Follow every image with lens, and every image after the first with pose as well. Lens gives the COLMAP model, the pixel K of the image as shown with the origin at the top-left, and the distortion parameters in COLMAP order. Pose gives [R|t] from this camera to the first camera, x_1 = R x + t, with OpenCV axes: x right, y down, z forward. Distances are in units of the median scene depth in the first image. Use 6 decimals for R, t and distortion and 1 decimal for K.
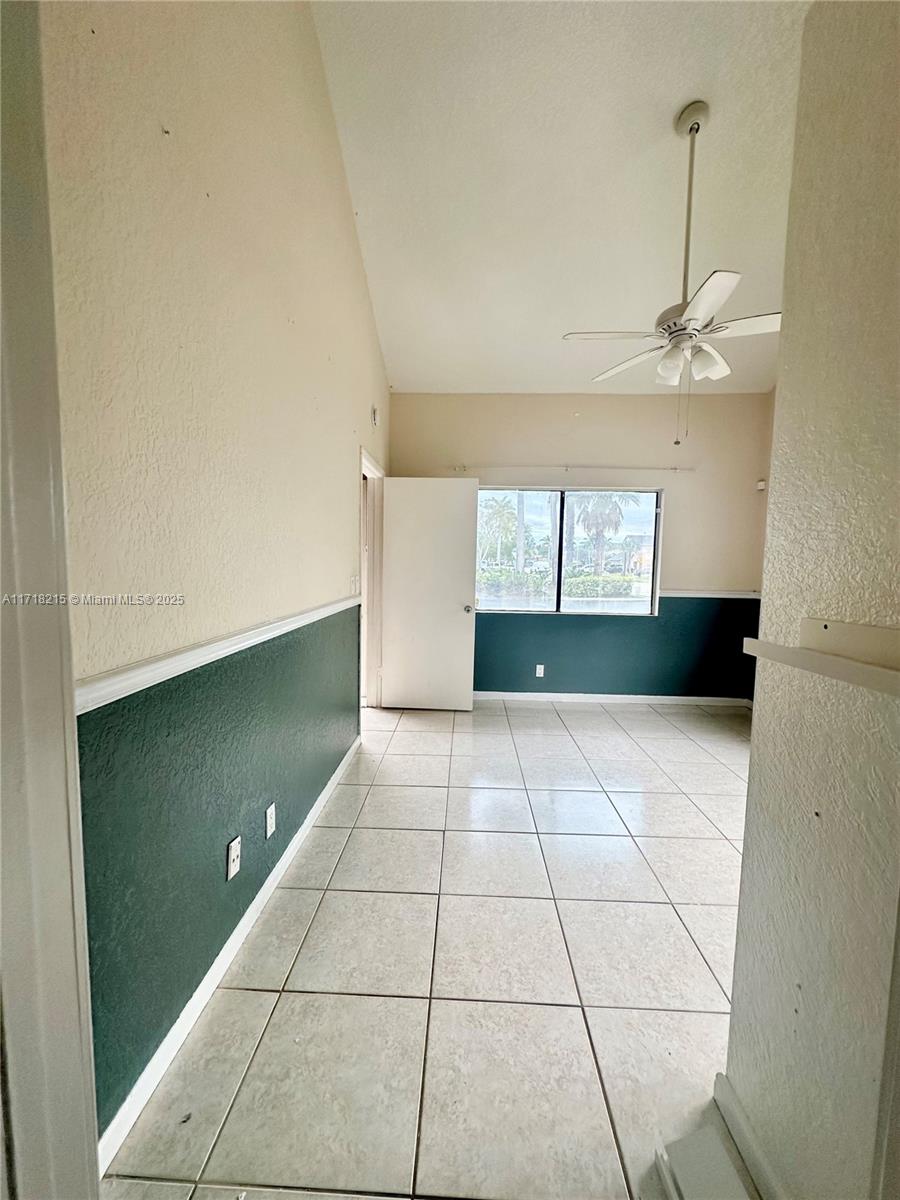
lens RADIAL K [[478.3, 0, 450.0], [0, 478.3, 600.0], [0, 0, 1]] dist [0.002292, -0.002627]
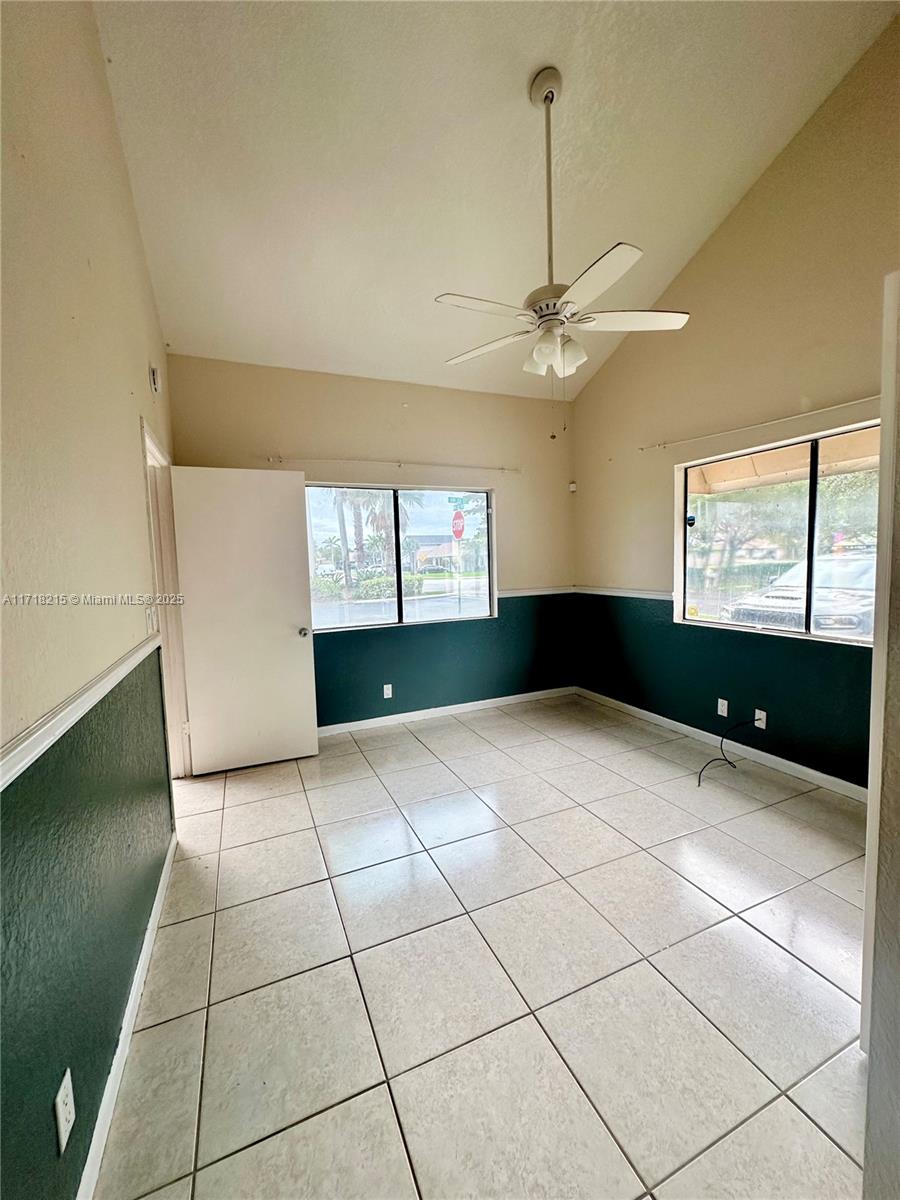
lens RADIAL K [[478.3, 0, 450.0], [0, 478.3, 600.0], [0, 0, 1]] dist [0.002292, -0.002627]
pose [[0.902005, -0.080511, 0.424152, -0.077021], [0.082198, 0.996513, 0.014352, -0.025960], [-0.423828, 0.021919, 0.905477, 0.152178]]
